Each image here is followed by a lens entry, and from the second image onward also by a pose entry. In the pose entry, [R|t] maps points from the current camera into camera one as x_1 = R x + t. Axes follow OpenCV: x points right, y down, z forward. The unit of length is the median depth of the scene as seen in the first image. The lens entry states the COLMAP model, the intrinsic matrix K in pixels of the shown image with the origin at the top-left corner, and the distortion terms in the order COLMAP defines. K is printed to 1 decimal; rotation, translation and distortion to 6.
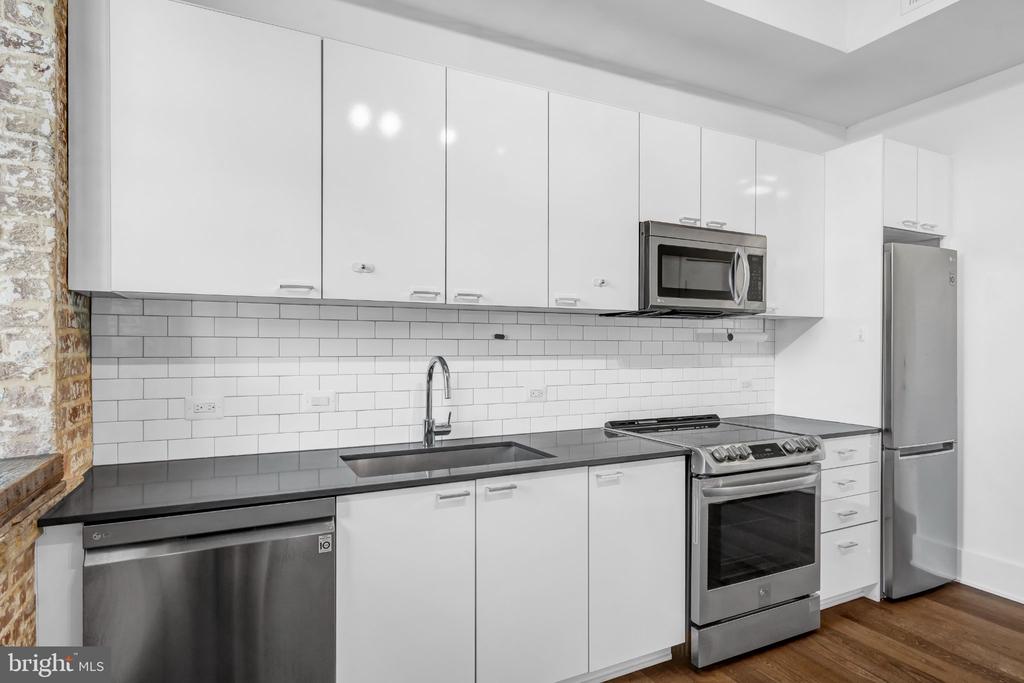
lens RADIAL K [[546.9, 0, 508.5], [0, 546.9, 349.6], [0, 0, 1]] dist [0.002418, 0.001170]
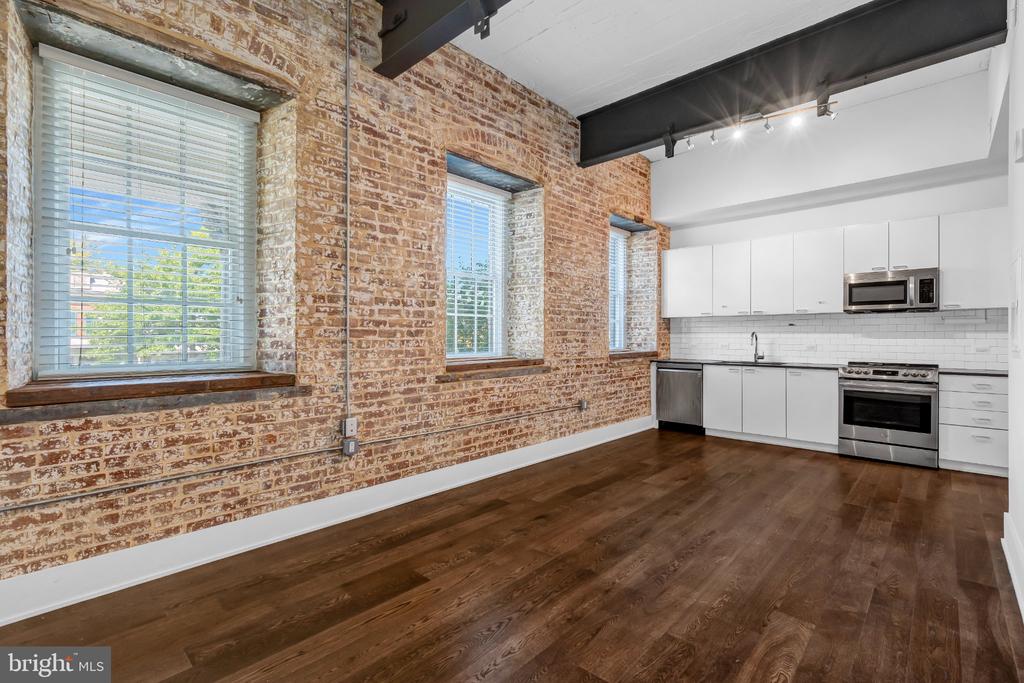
lens RADIAL K [[468.0, 0, 512.0], [0, 468.0, 341.5], [0, 0, 1]] dist [-0.001017, 0.000604]
pose [[0.352904, 0.008183, -0.935624, 1.616826], [-0.004486, 0.999965, 0.007053, 0.046881], [0.935649, 0.001708, 0.352928, -1.042475]]
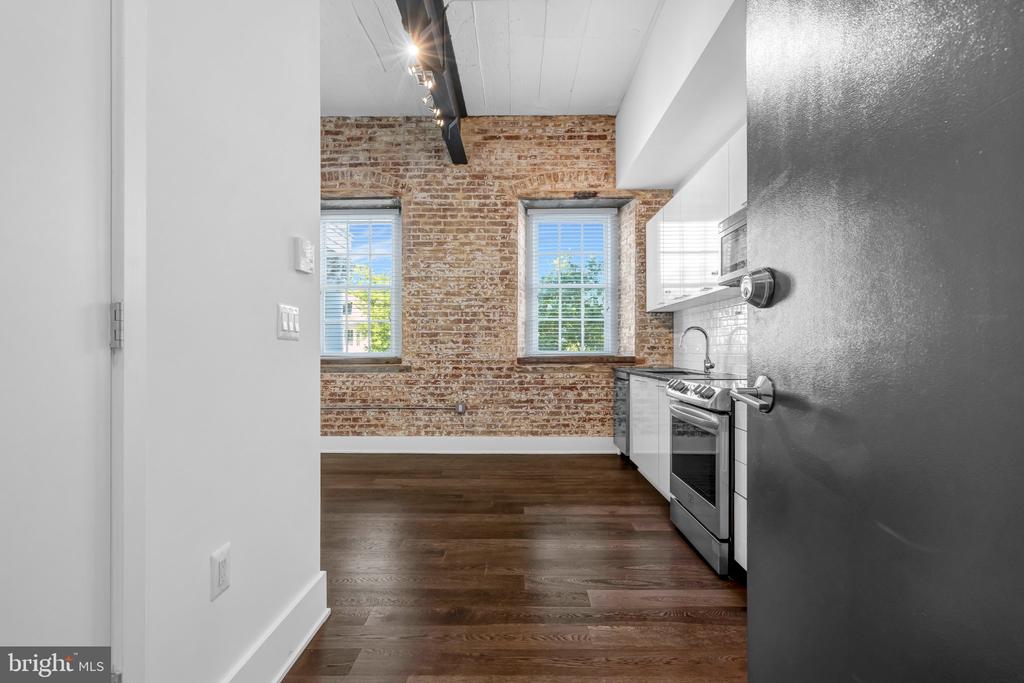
lens RADIAL K [[492.7, 0, 509.5], [0, 492.7, 347.7], [0, 0, 1]] dist [-0.002858, -0.000280]
pose [[-0.455429, -0.005607, -0.890254, 1.580923], [-0.004199, 0.999983, -0.004151, 0.088458], [0.890262, 0.001847, -0.455445, 1.076097]]
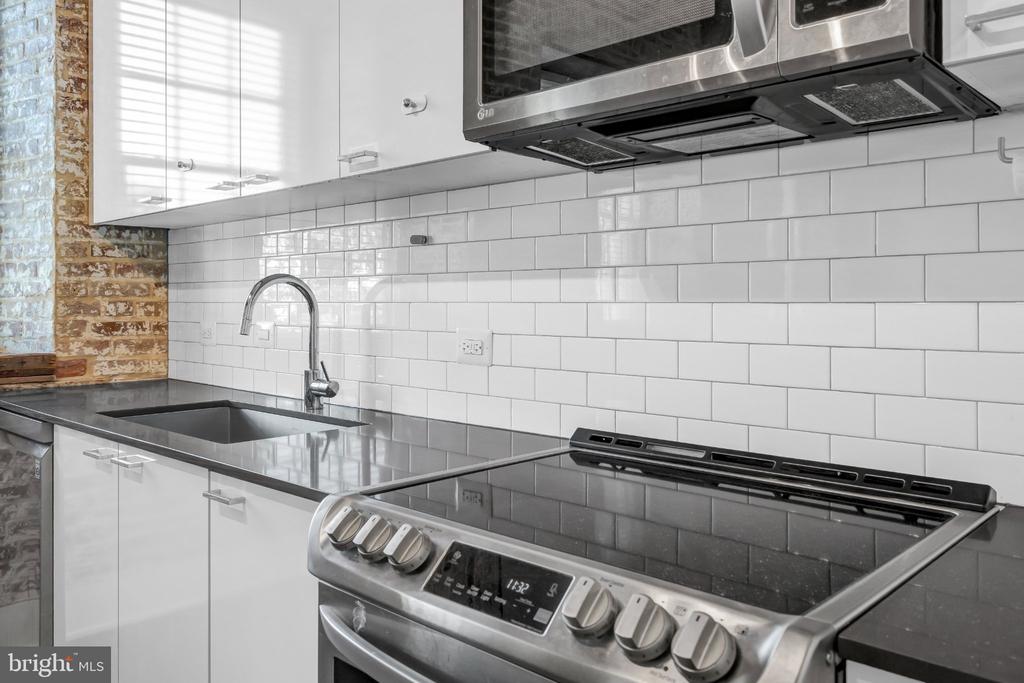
lens RADIAL K [[808.0, 0, 511.9], [0, 808.0, 298.6], [0, 0, 1]] dist [0.003705, -0.000950]
pose [[0.348117, -0.006501, -0.937429, 0.798294], [-0.002724, 0.999965, -0.007946, 0.043073], [0.937447, 0.005319, 0.348087, 0.811475]]
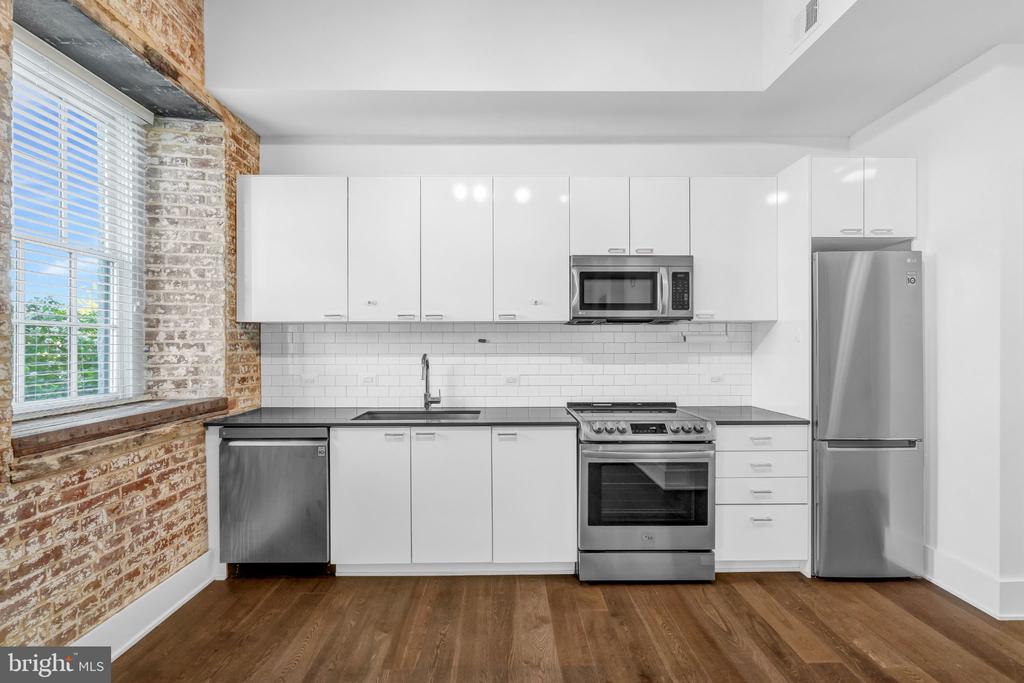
lens RADIAL K [[470.1, 0, 513.9], [0, 470.1, 348.3], [0, 0, 1]] dist [-0.006174, 0.000034]
pose [[0.902917, -0.002027, -0.429810, 0.617685], [0.001218, 0.999997, -0.002157, -0.000779], [0.429813, 0.001424, 0.902917, -0.120125]]
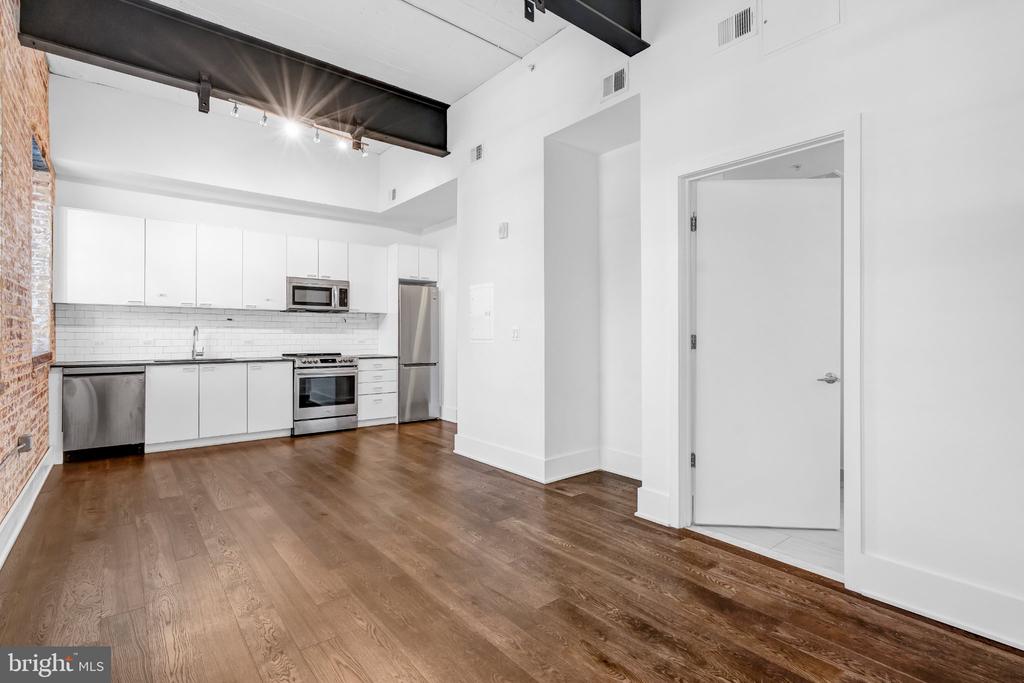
lens RADIAL K [[483.4, 0, 505.3], [0, 483.4, 333.6], [0, 0, 1]] dist [-0.005158, -0.000085]
pose [[0.977348, 0.002328, 0.211627, 0.780966], [-0.000513, 0.999963, -0.008631, 0.061983], [-0.211639, 0.008327, 0.977312, -1.511051]]
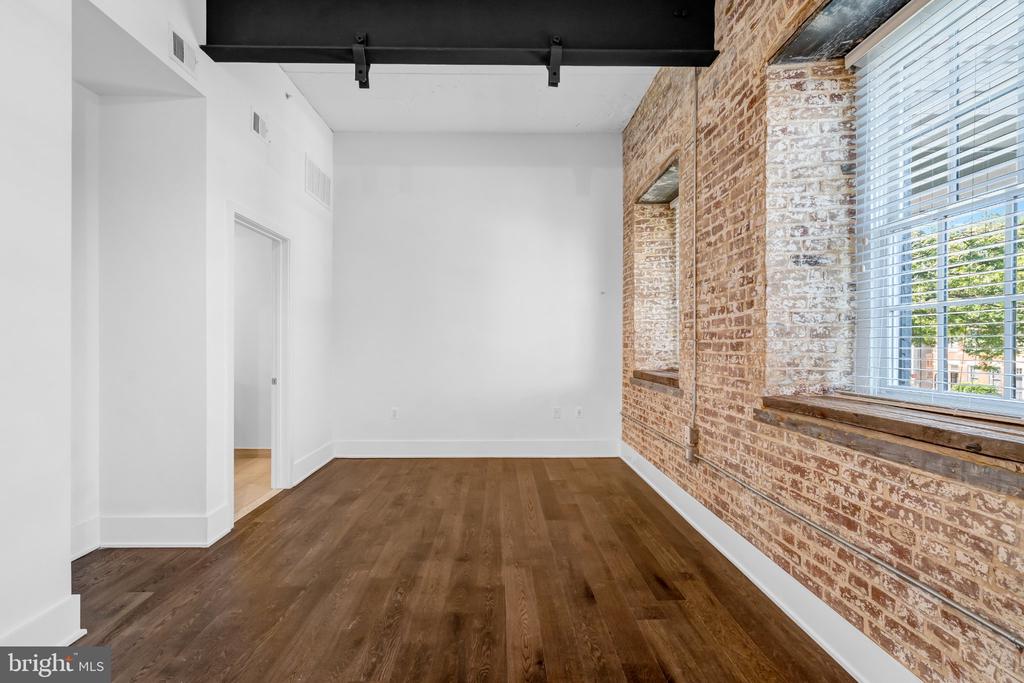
lens RADIAL K [[471.3, 0, 507.3], [0, 471.3, 344.3], [0, 0, 1]] dist [-0.001427, -0.000097]
pose [[-0.904221, -0.001918, 0.427060, 0.220780], [0.001704, 0.999966, 0.008099, 0.018783], [-0.427061, 0.008051, -0.904187, 0.387661]]
